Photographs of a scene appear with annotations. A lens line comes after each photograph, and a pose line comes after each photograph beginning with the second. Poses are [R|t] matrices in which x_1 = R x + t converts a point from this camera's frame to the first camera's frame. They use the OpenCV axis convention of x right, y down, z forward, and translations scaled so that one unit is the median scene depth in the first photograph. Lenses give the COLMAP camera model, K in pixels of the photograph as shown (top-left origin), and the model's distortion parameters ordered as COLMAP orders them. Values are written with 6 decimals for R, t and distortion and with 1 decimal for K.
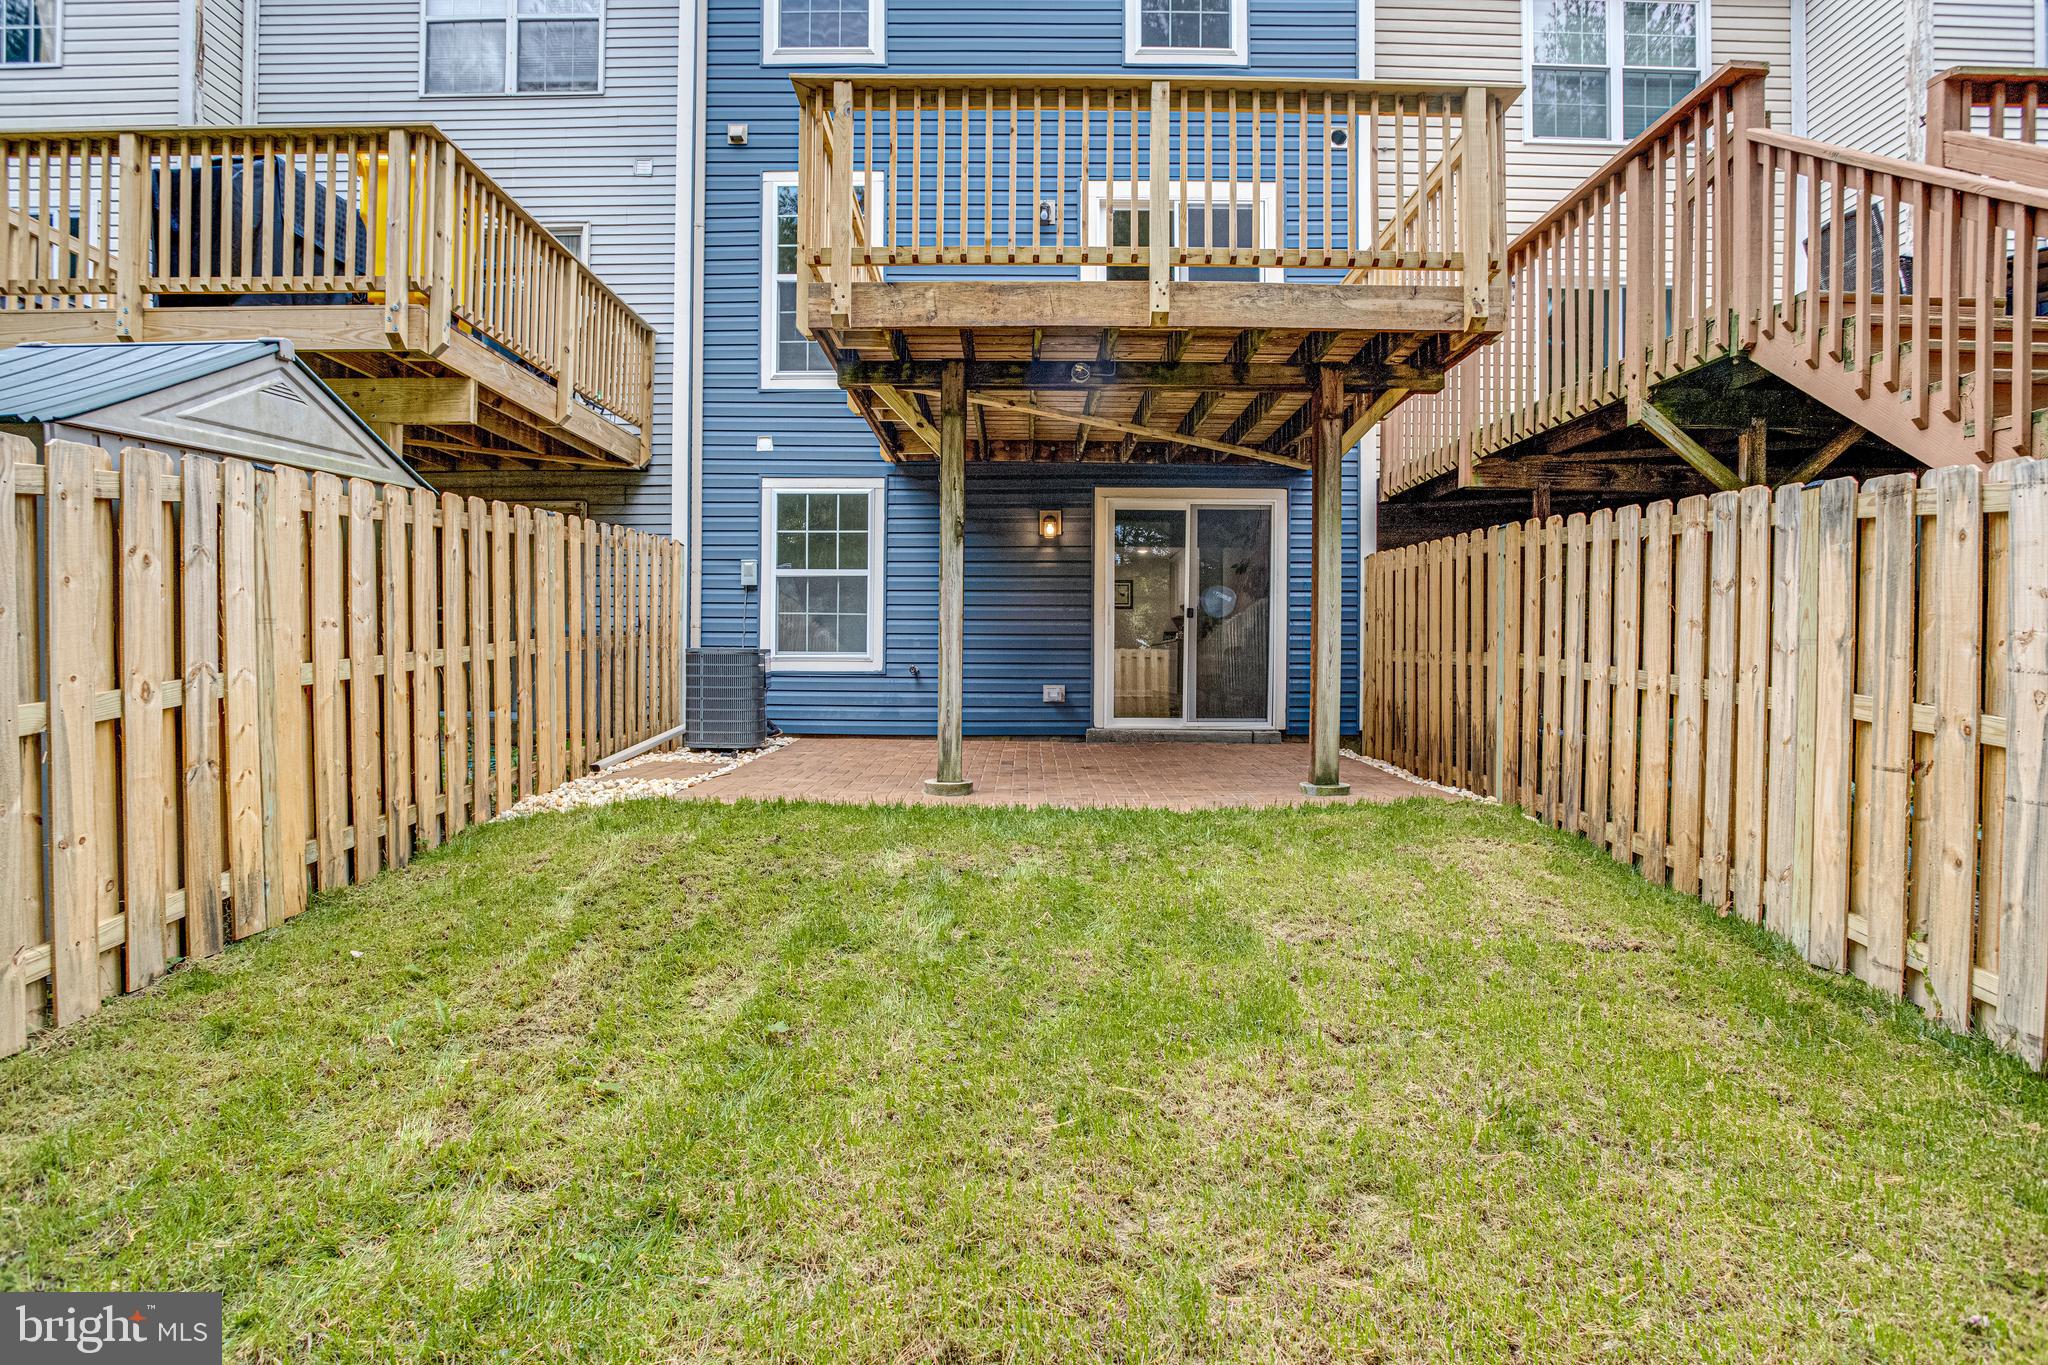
lens RADIAL K [[976.6, 0, 1031.6], [0, 976.6, 714.4], [0, 0, 1]] dist [-0.061680, 0.022062]
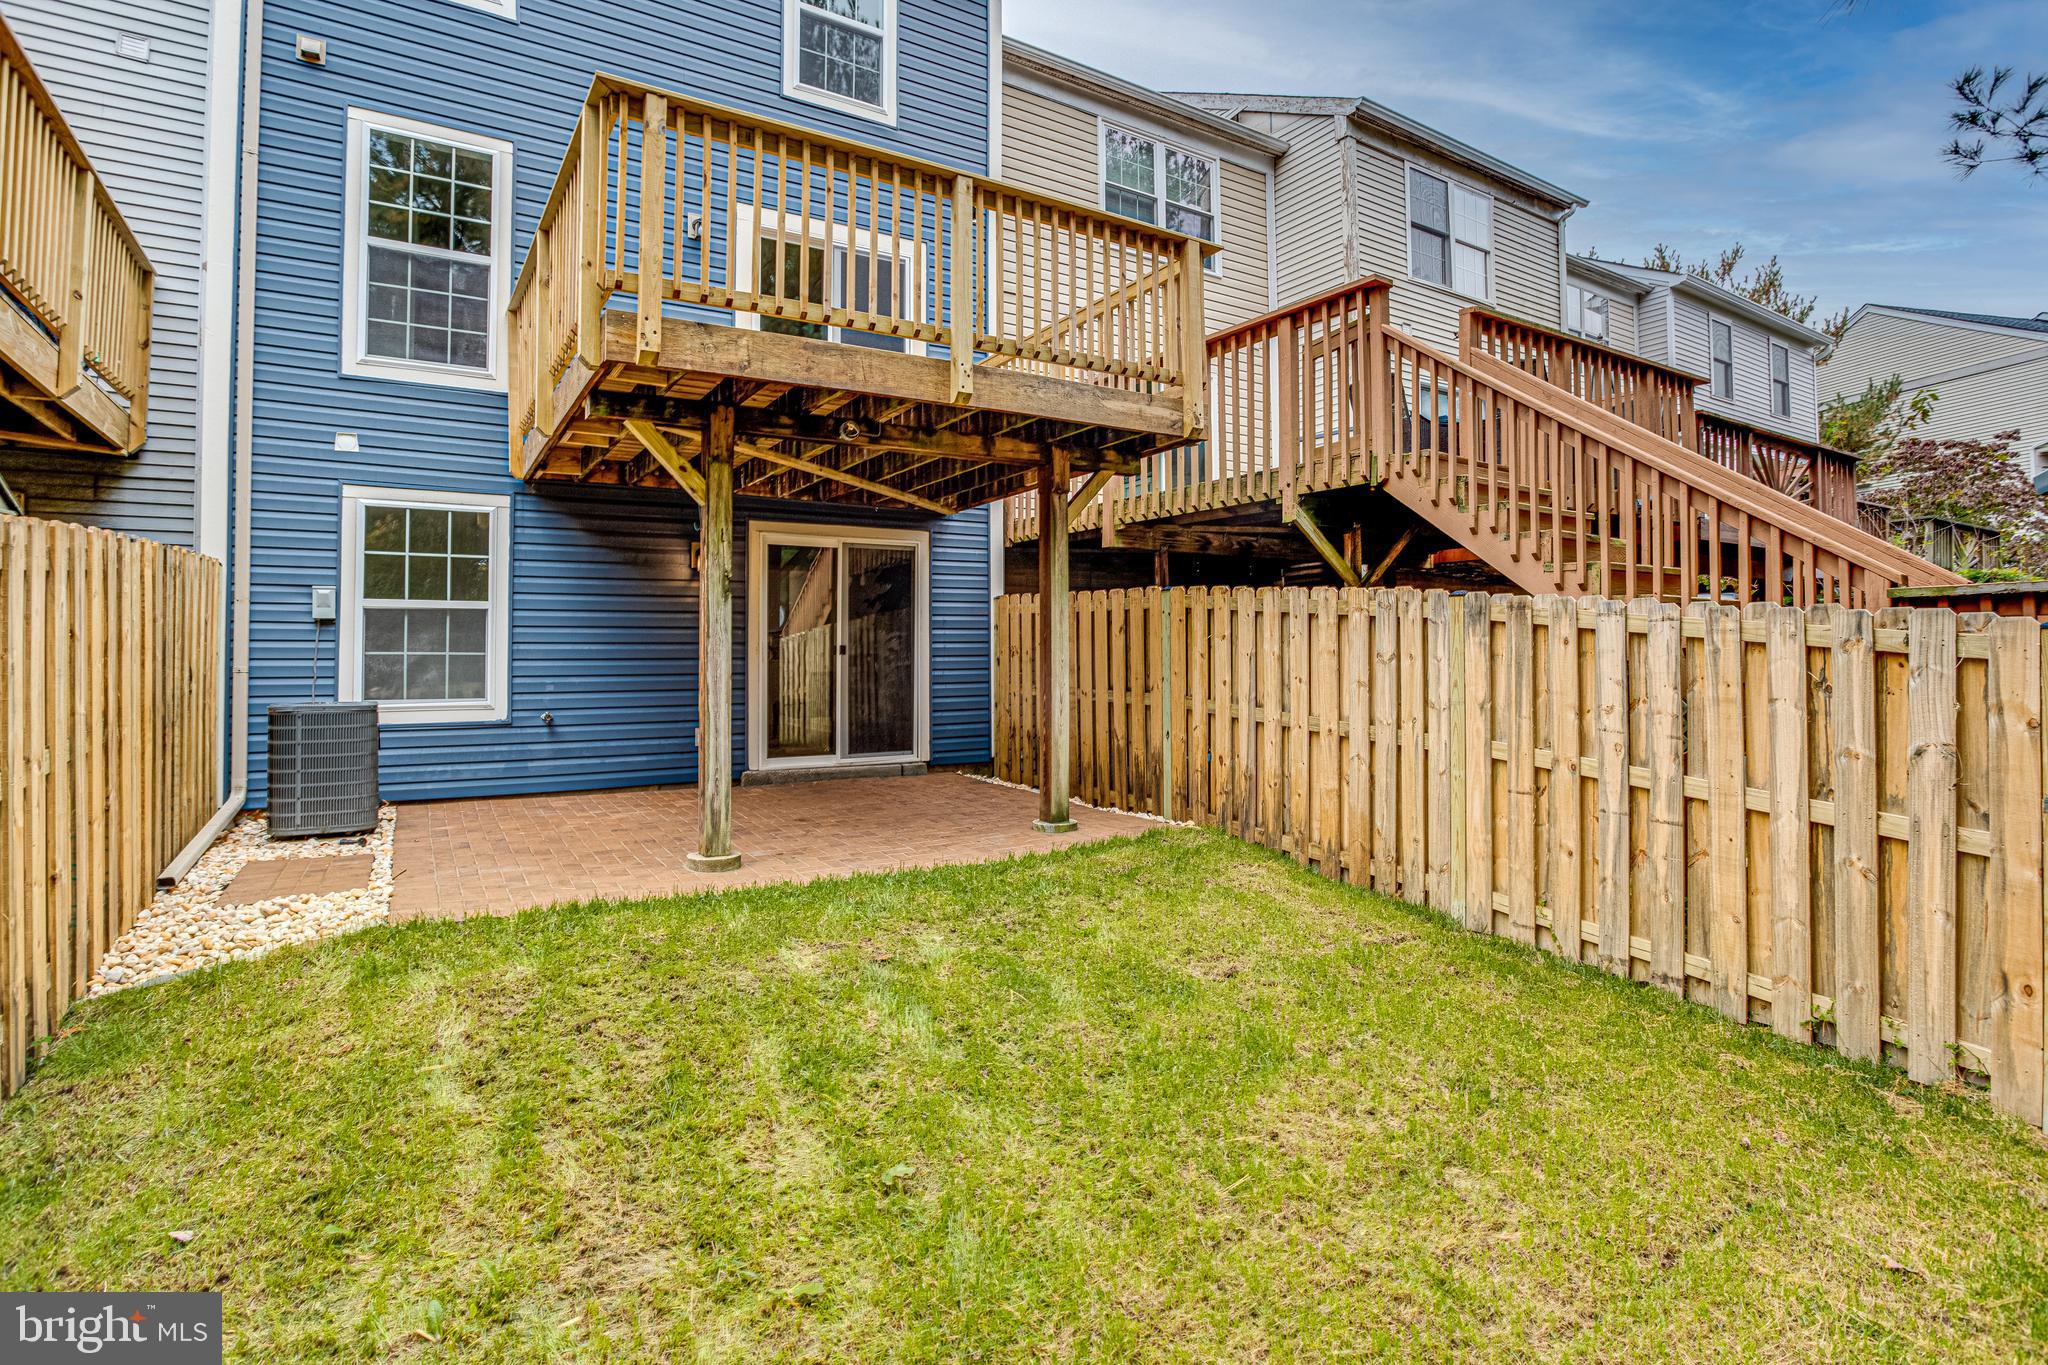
lens RADIAL K [[999.7, 0, 1024.0], [0, 999.7, 682.5], [0, 0, 1]] dist [-0.064462, 0.025504]
pose [[0.854055, -0.020478, 0.519780, -0.319404], [0.036917, 0.999091, -0.021297, -0.063346], [-0.518871, 0.037377, 0.854035, 0.044463]]
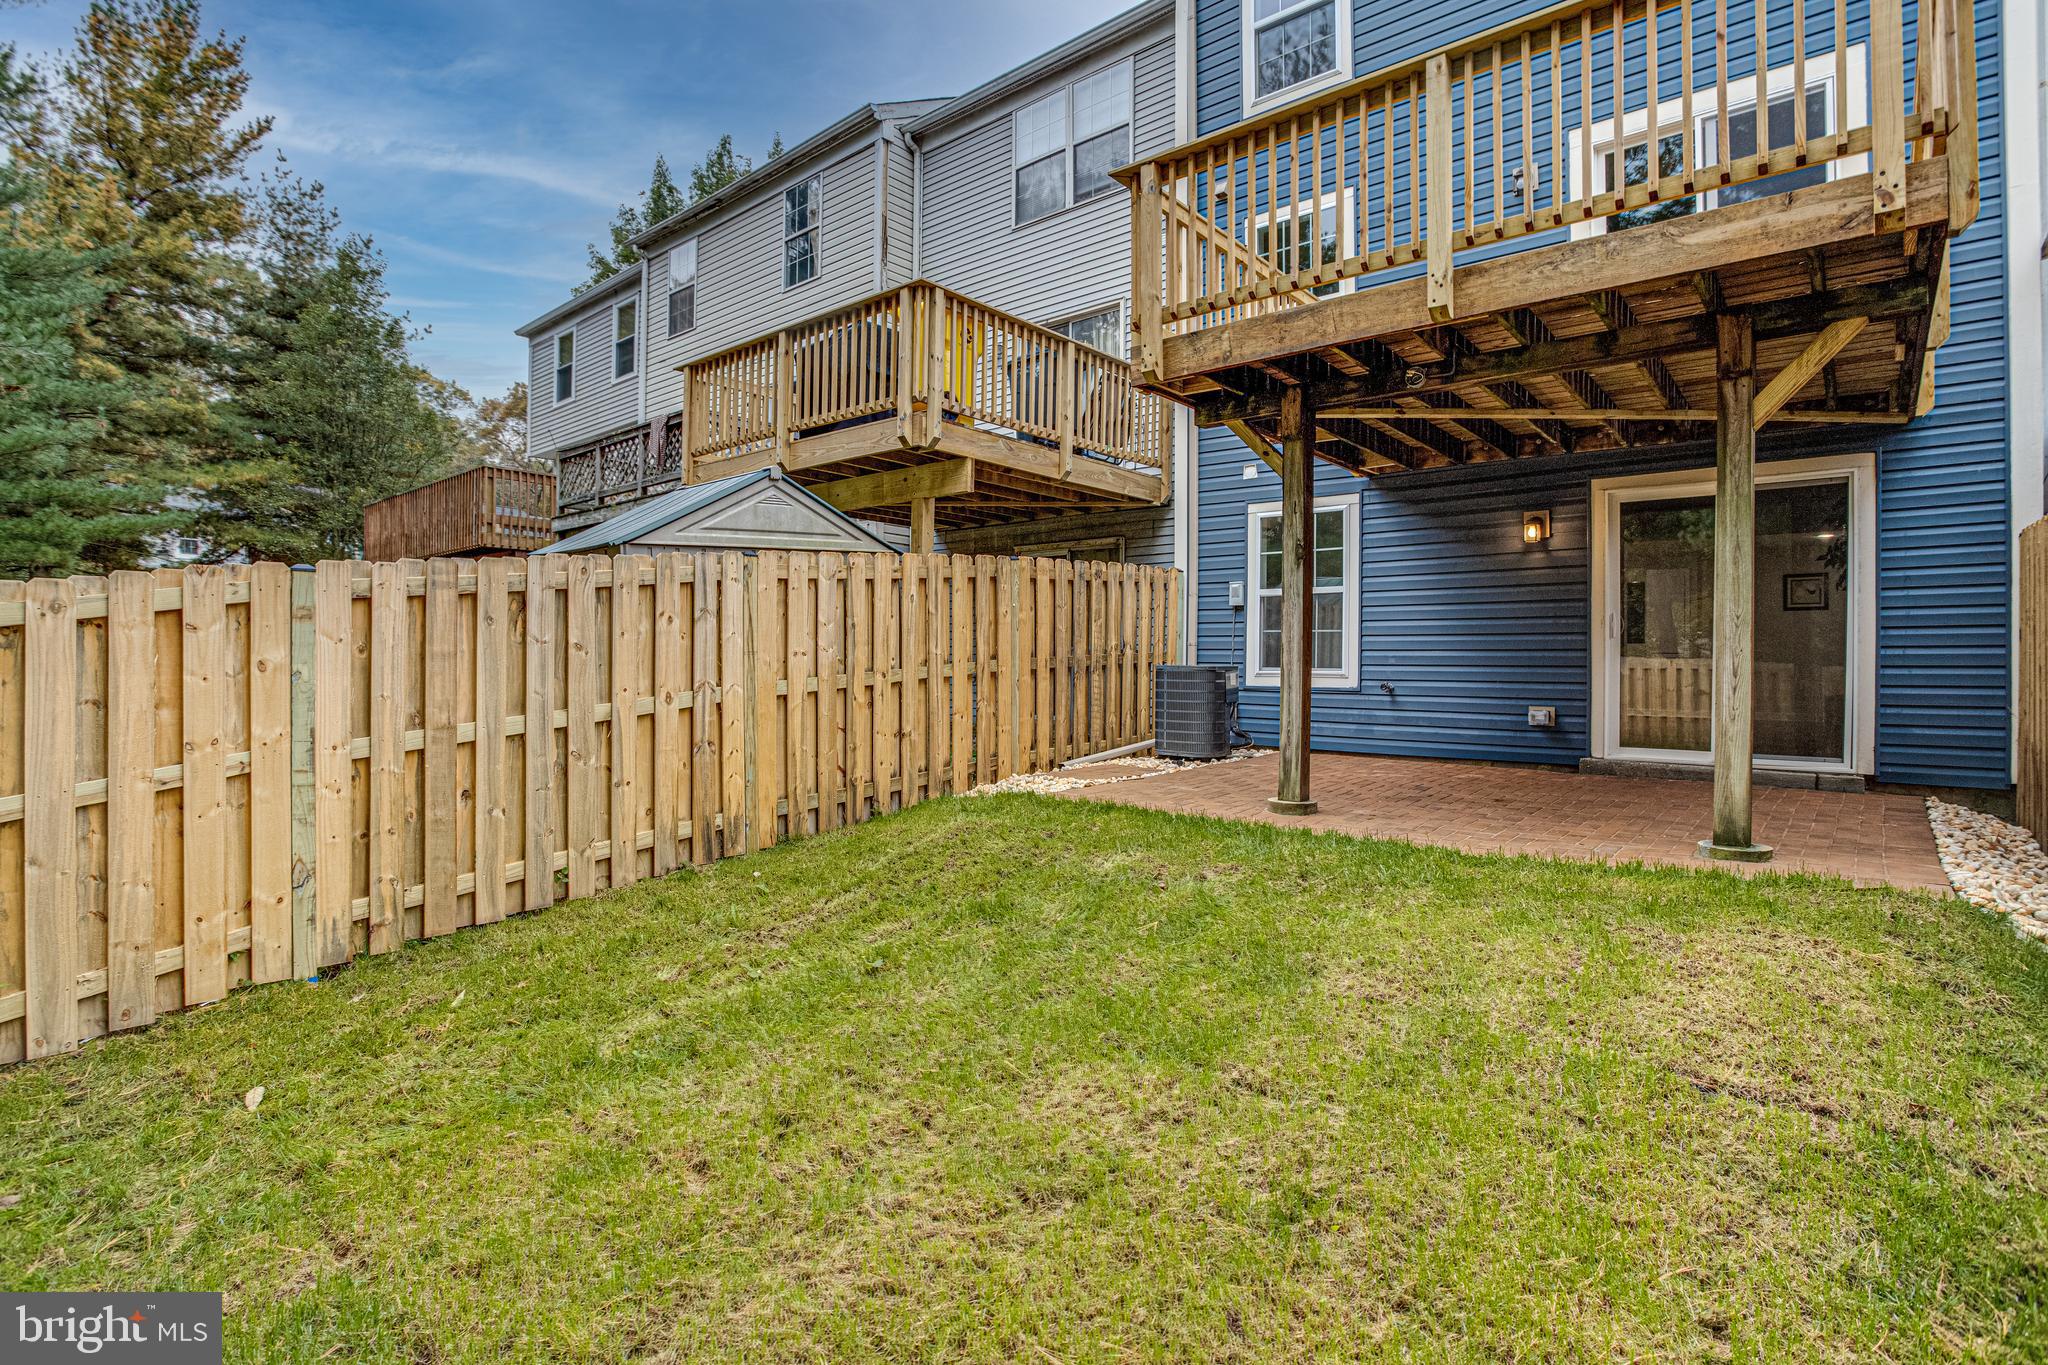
lens RADIAL K [[1000.5, 0, 1063.4], [0, 1000.5, 710.3], [0, 0, 1]] dist [-0.064063, 0.029922]
pose [[0.770819, 0.029068, -0.636391, 0.389775], [-0.037768, 0.999287, -0.000103, -0.015671], [0.635933, 0.024114, 0.771367, 0.050533]]
